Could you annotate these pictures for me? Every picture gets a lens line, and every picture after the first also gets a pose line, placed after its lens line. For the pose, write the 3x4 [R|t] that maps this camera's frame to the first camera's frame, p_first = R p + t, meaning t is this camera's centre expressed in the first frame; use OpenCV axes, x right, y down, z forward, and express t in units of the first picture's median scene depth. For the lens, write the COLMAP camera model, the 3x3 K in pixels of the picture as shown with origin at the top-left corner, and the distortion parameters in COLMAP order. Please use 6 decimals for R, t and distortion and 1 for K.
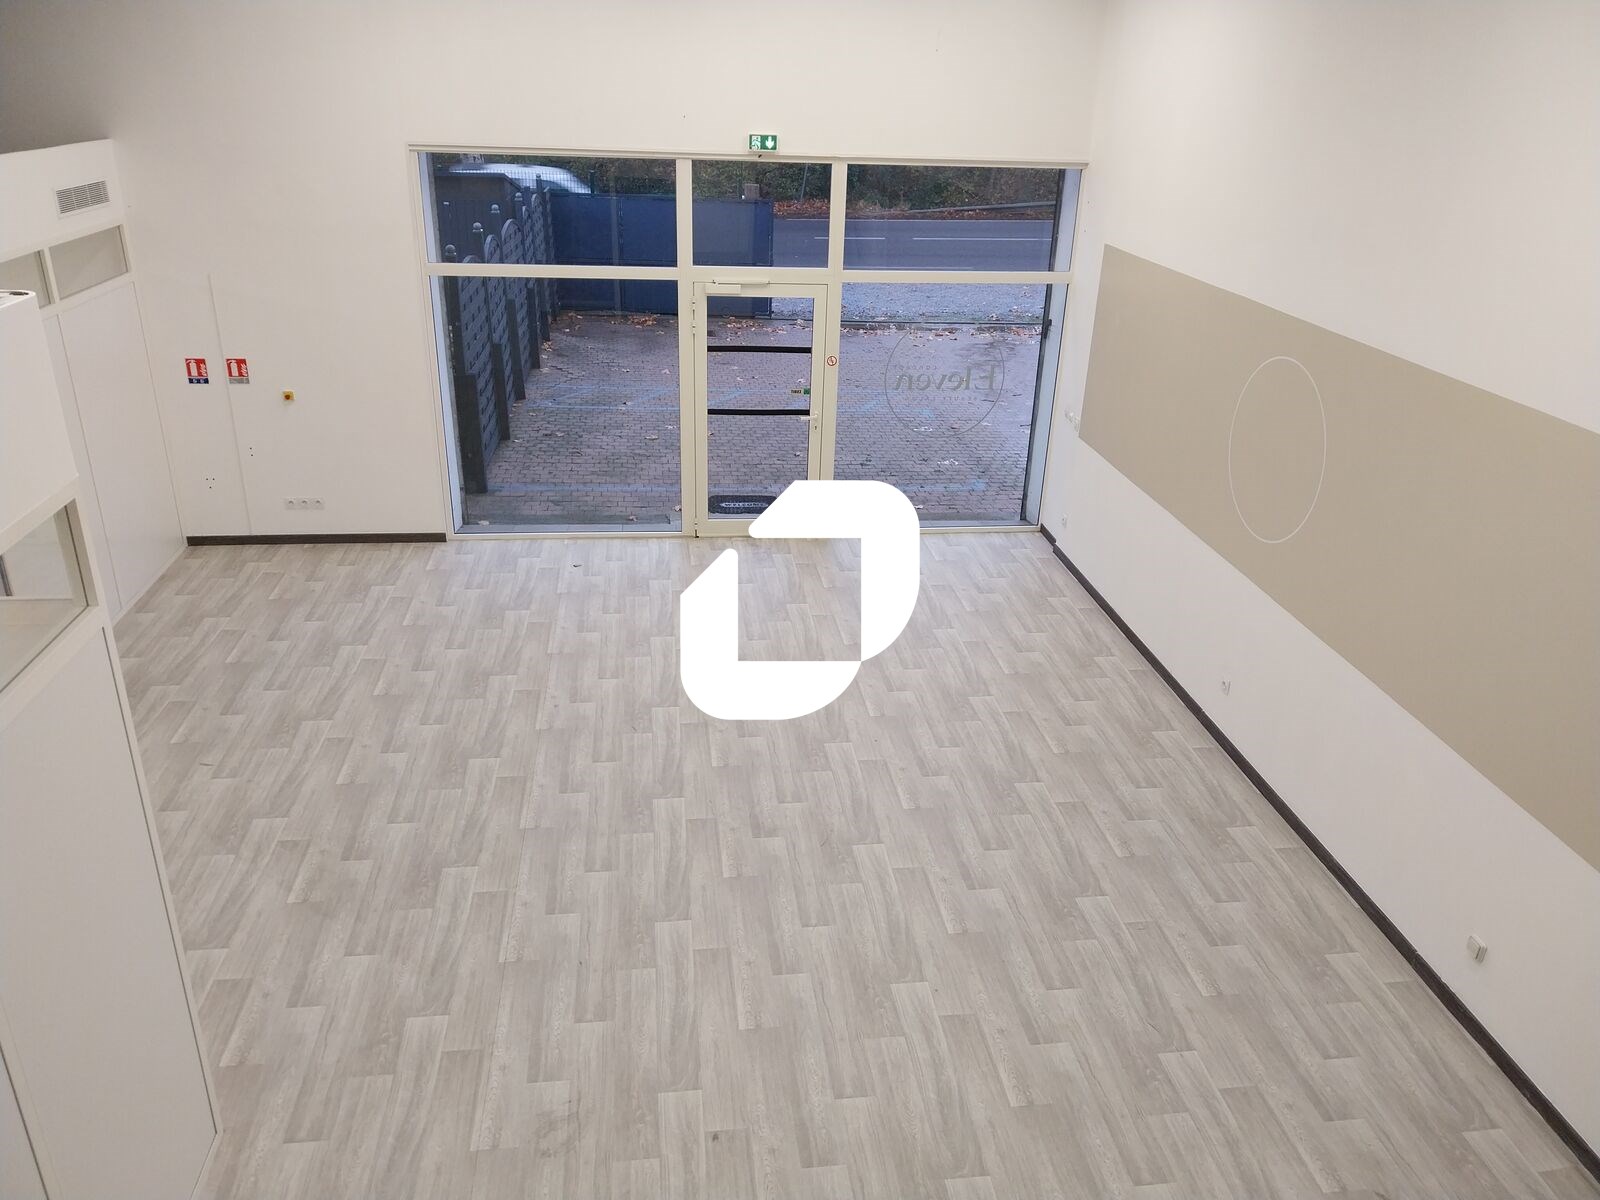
lens RADIAL K [[1194.9, 0, 807.6], [0, 1194.9, 575.3], [0, 0, 1]] dist [0.053448, -0.075327]
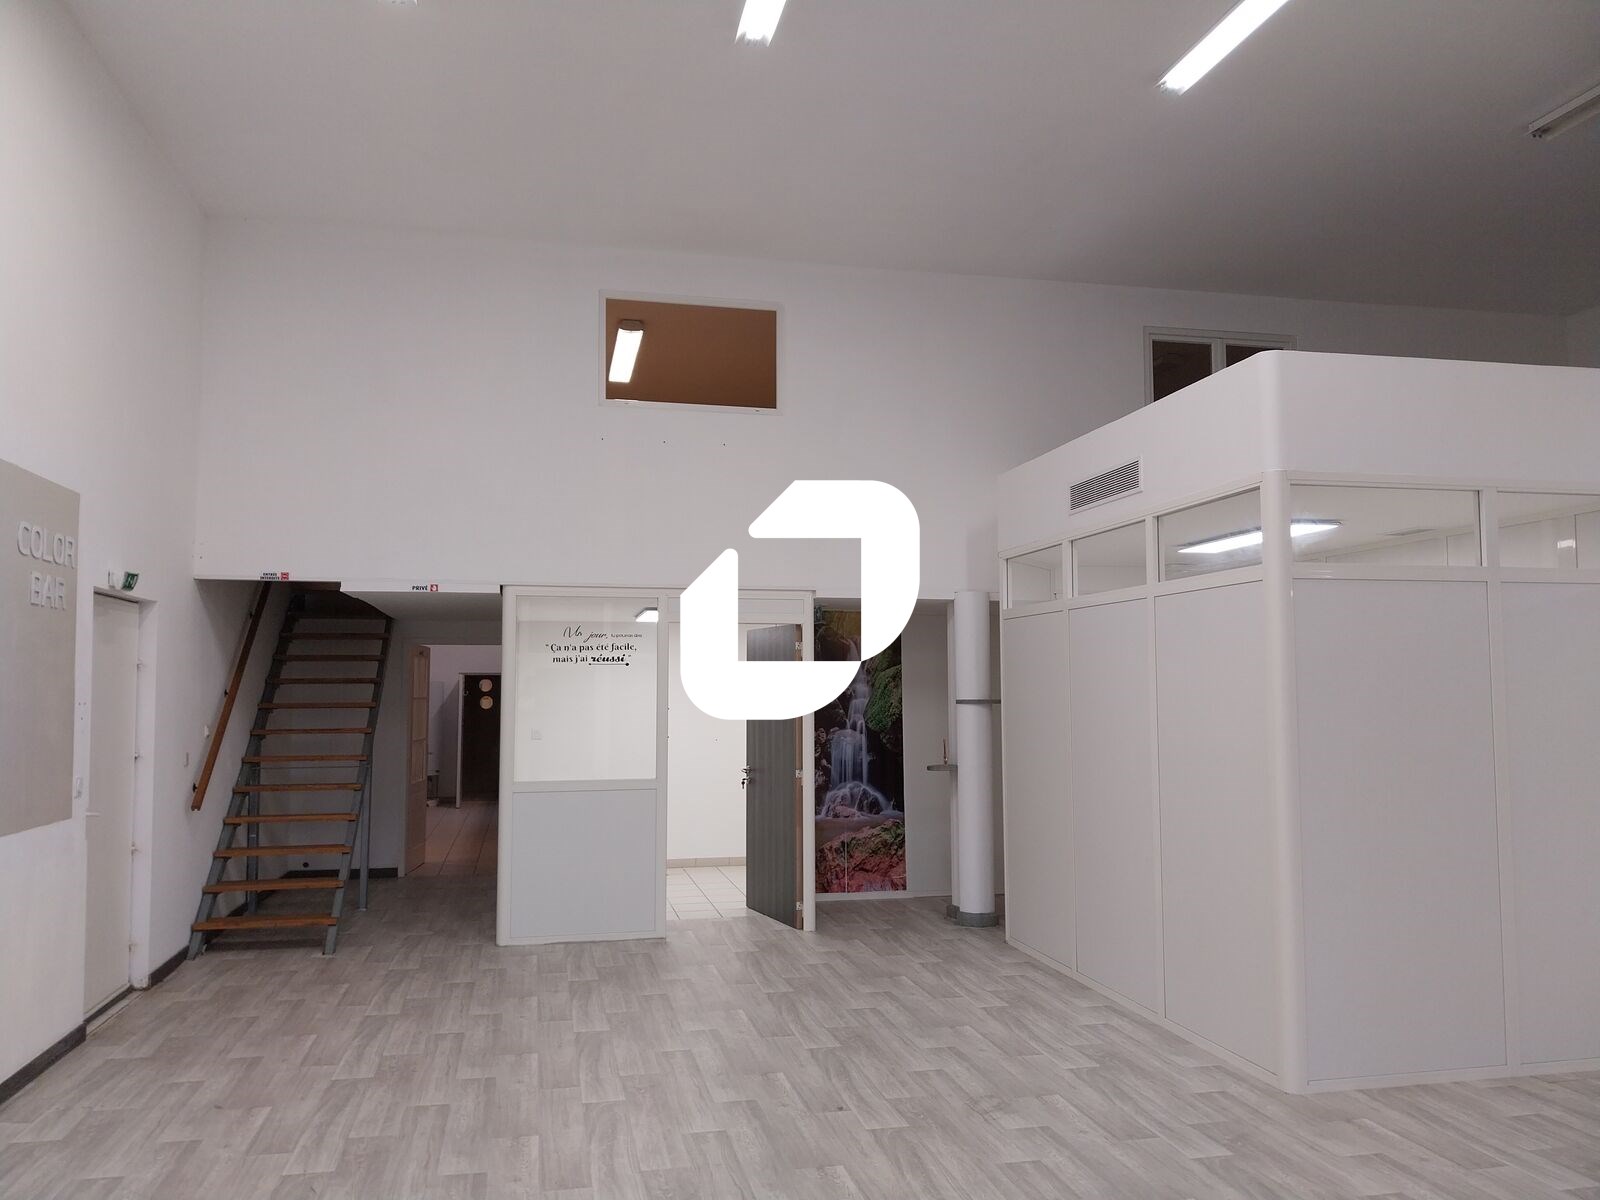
lens RADIAL K [[1194.9, 0, 784.0], [0, 1194.9, 612.9], [0, 0, 1]] dist [0.053448, -0.075327]
pose [[-0.996763, -0.031595, -0.073934, 0.043509], [-0.054001, 0.944353, 0.324471, -0.191220], [0.059568, 0.327413, -0.943002, 1.284444]]
